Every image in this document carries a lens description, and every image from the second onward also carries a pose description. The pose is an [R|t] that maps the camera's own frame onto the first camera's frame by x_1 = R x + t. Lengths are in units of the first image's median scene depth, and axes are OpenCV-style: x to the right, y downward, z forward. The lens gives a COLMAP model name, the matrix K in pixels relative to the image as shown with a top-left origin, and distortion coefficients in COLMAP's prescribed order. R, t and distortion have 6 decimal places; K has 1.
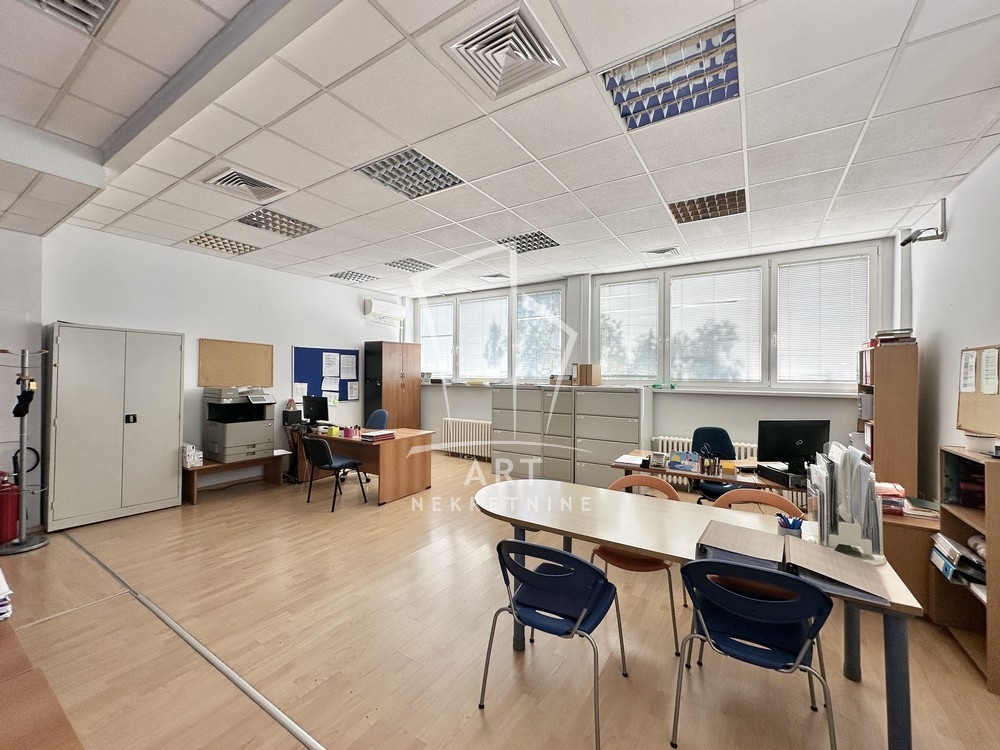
lens RADIAL K [[398.0, 0, 501.1], [0, 398.0, 371.9], [0, 0, 1]] dist [-0.001188, -0.000065]
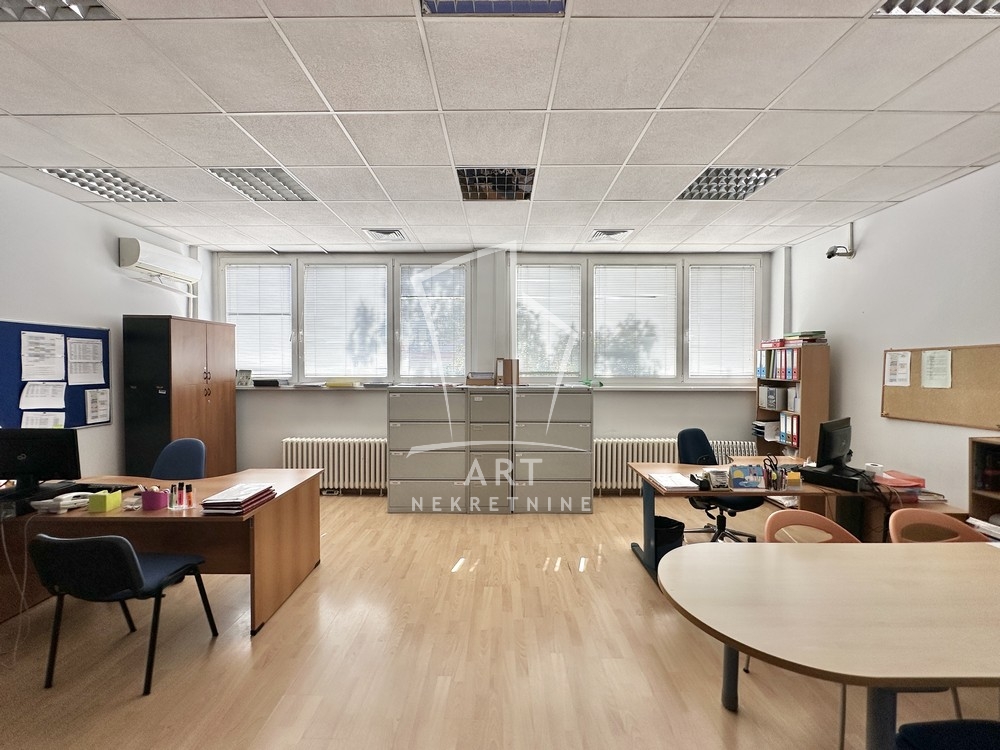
lens RADIAL K [[395.5, 0, 497.9], [0, 395.5, 377.4], [0, 0, 1]] dist [0.000321, 0.000152]
pose [[0.845932, -0.018509, 0.532970, -0.221990], [0.002003, 0.999501, 0.031531, -0.007171], [-0.533288, -0.025606, 0.845546, 0.296720]]
